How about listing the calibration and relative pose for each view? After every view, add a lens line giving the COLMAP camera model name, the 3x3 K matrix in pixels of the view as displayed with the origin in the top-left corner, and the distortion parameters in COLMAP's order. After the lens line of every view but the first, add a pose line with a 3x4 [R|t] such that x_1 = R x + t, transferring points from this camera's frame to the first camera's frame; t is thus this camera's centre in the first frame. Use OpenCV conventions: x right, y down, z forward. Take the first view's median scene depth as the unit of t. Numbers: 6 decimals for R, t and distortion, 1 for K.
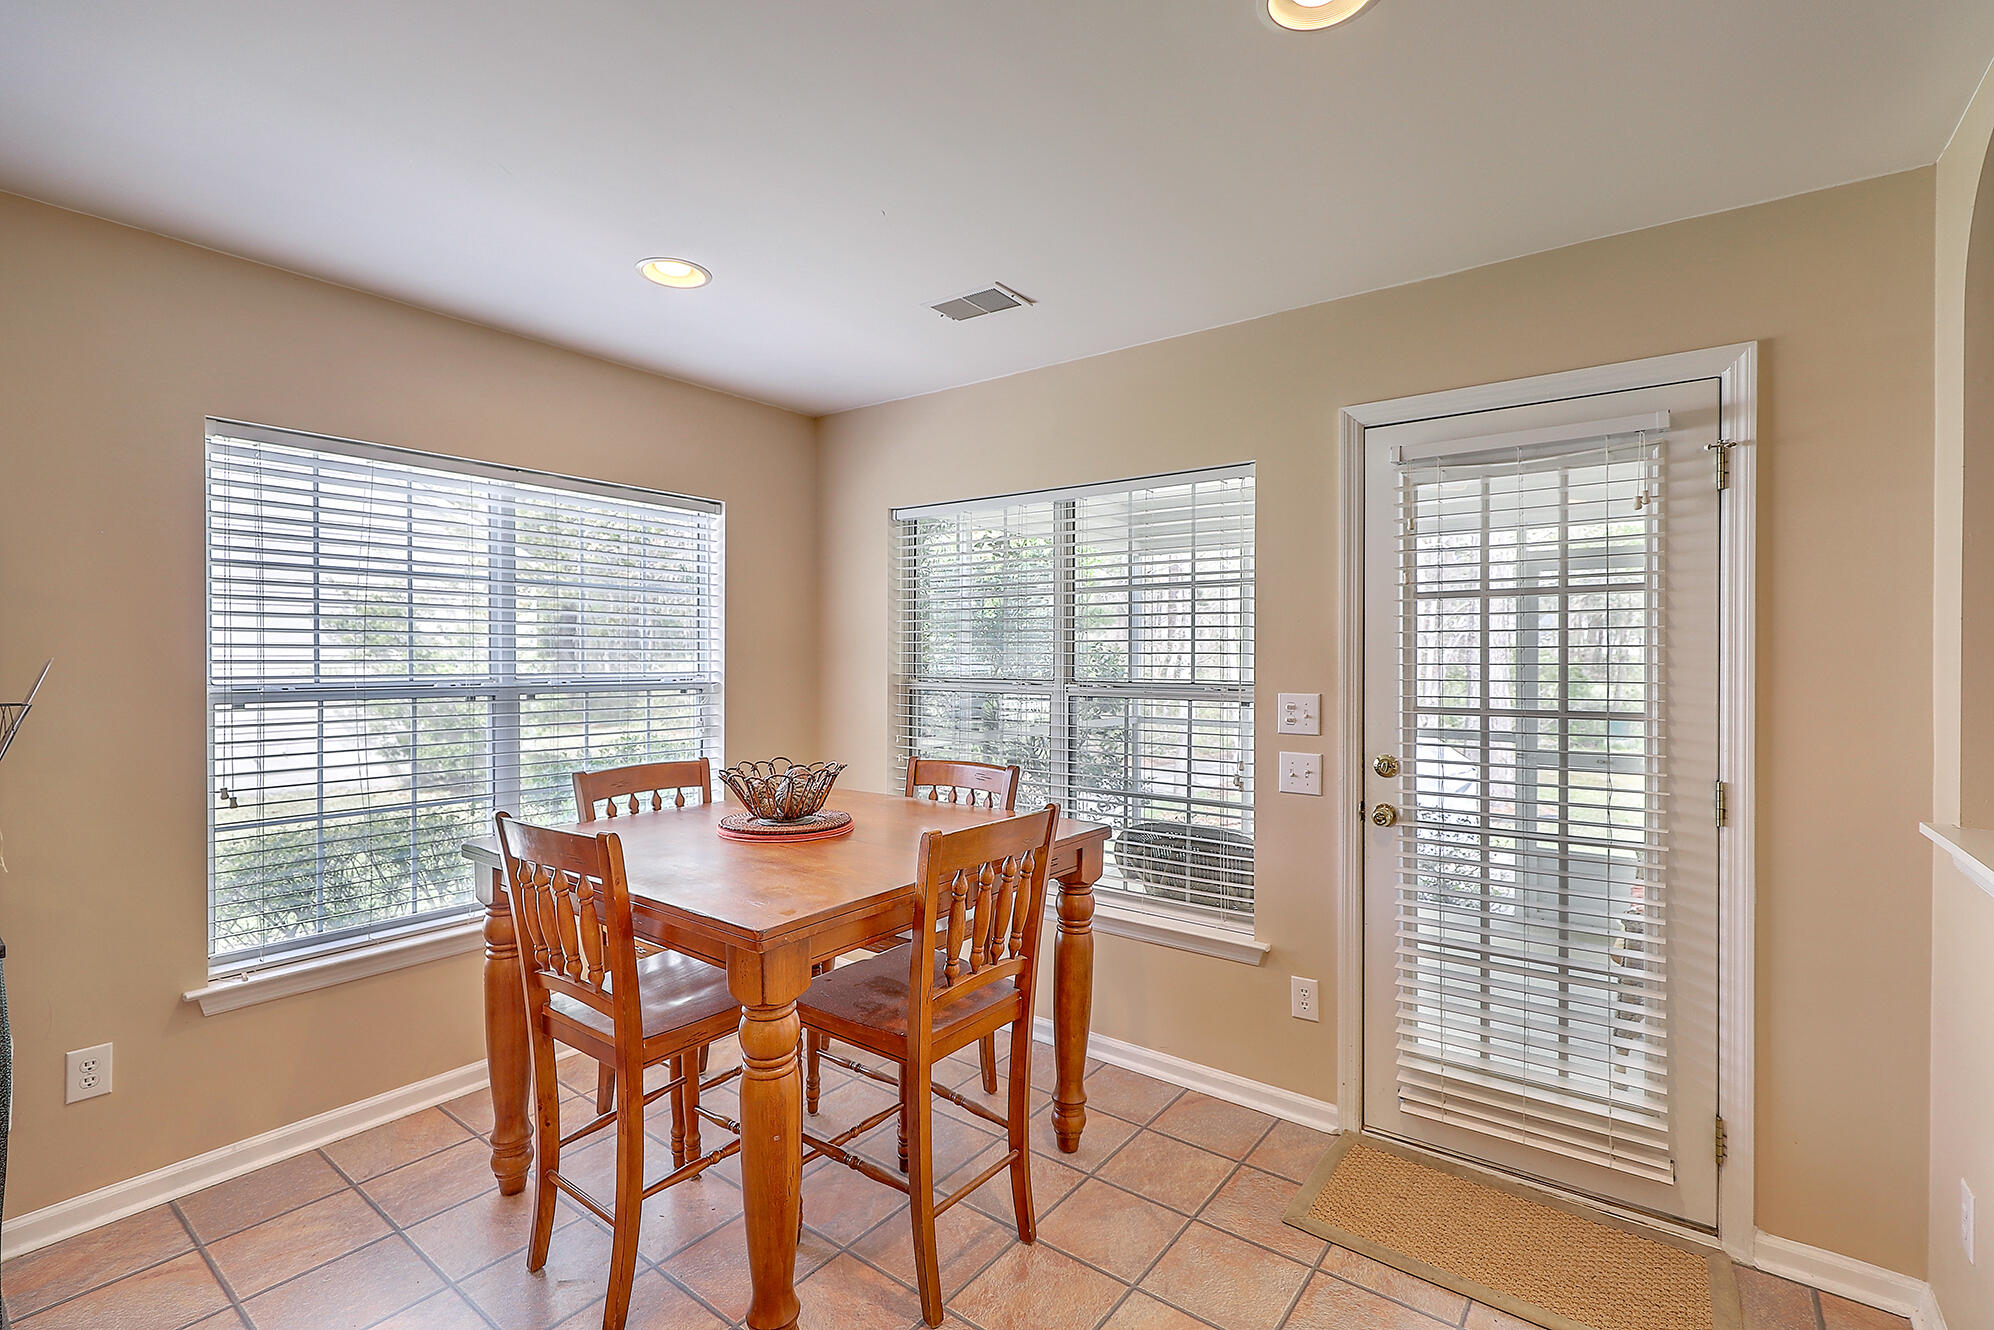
lens RADIAL K [[898.4, 0, 1009.1], [0, 898.4, 661.4], [0, 0, 1]] dist [0.002412, 0.000006]
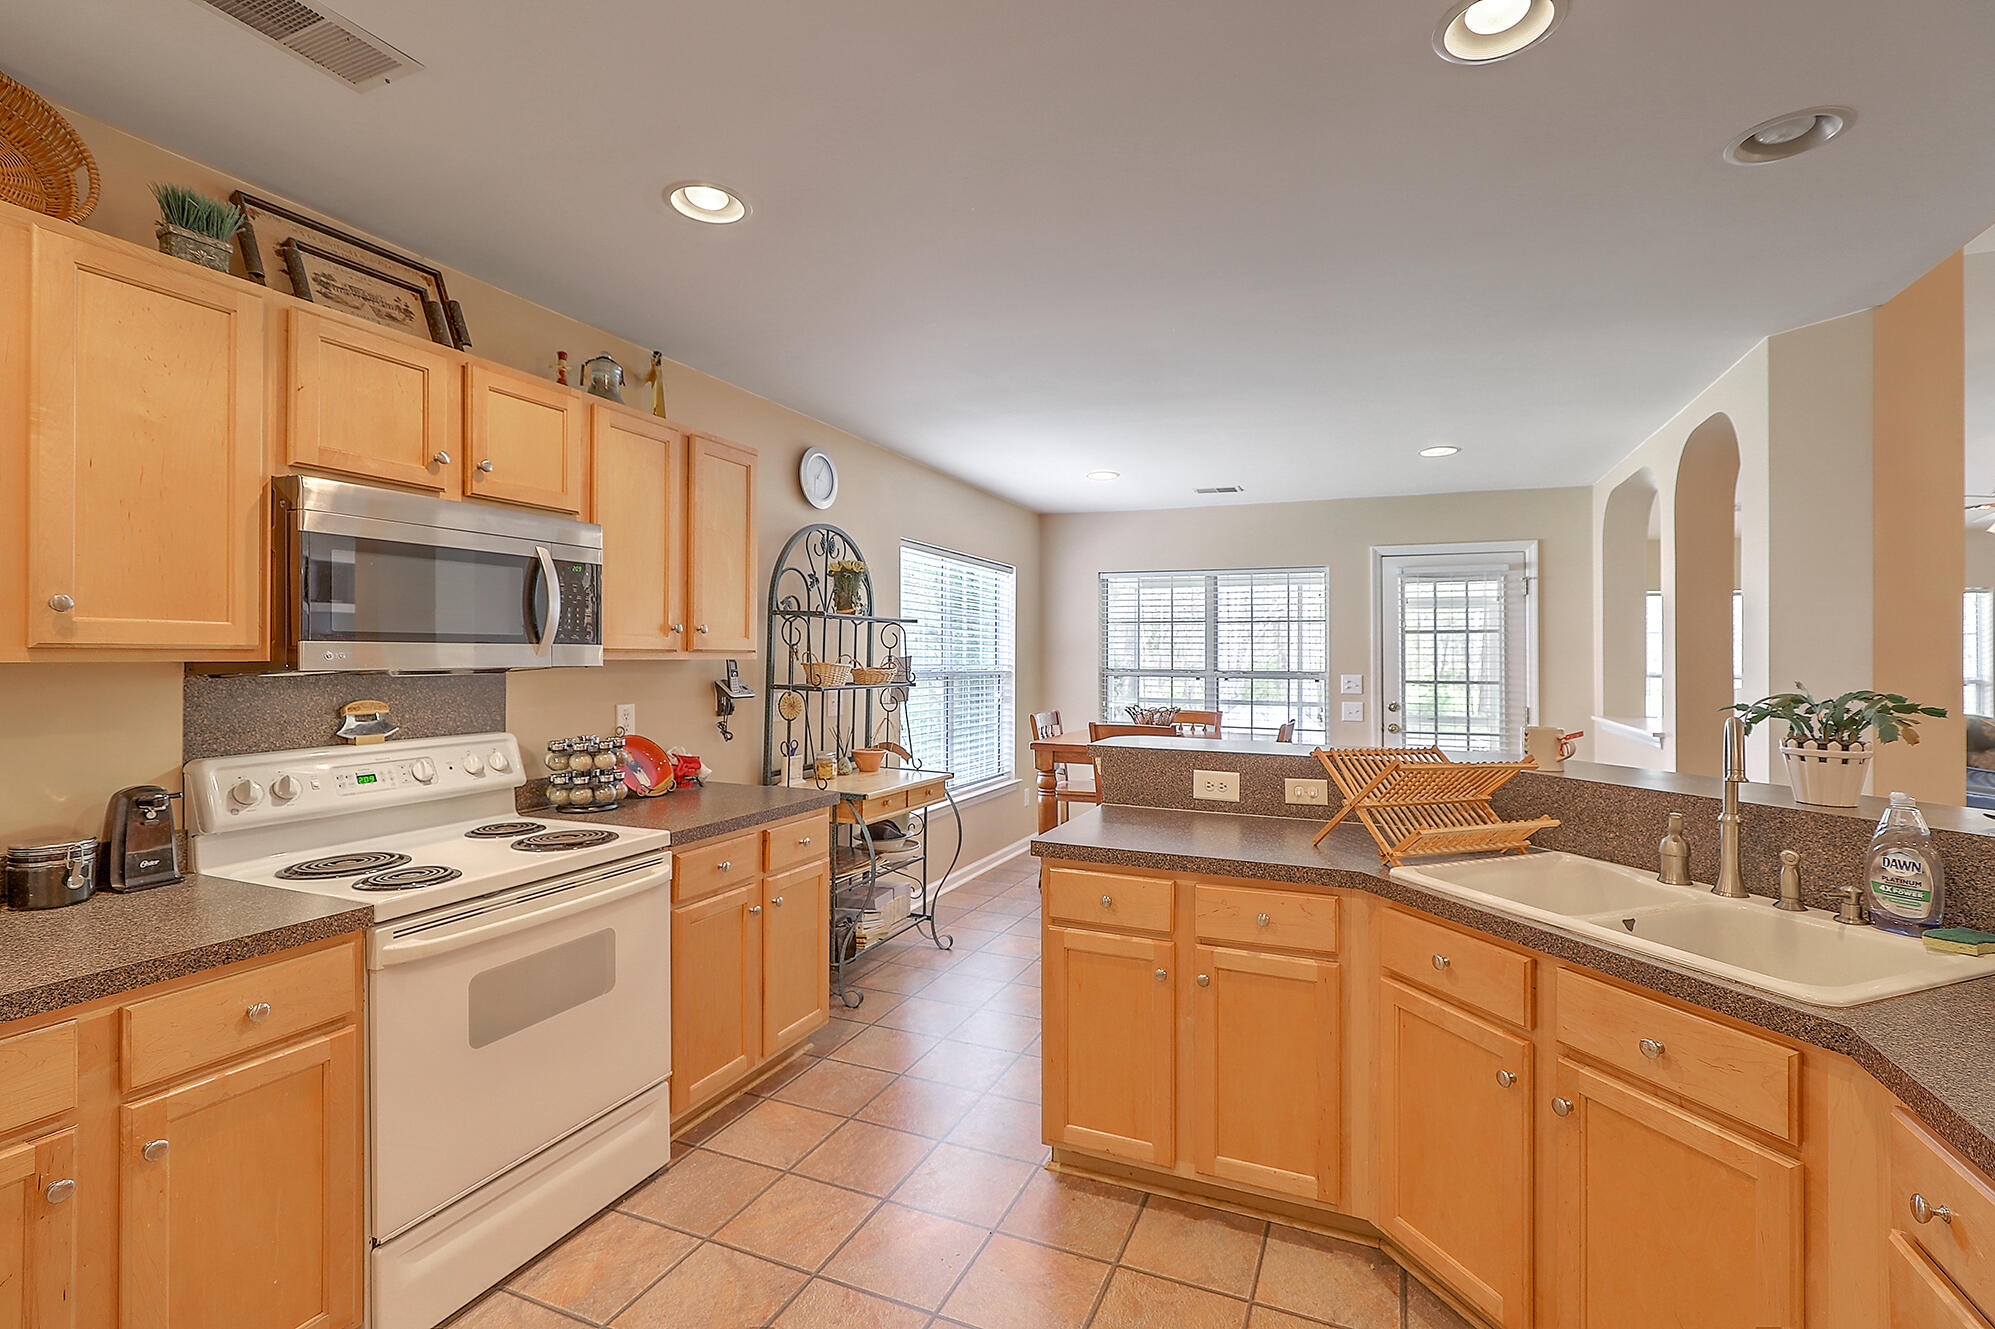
lens RADIAL K [[898.9, 0, 994.2], [0, 898.9, 638.3], [0, 0, 1]] dist [0.002412, 0.000006]
pose [[0.971534, 0.010497, 0.236668, -1.095214], [-0.004795, 0.999684, -0.024657, 0.004795], [-0.236852, 0.022820, 0.971278, -0.965977]]
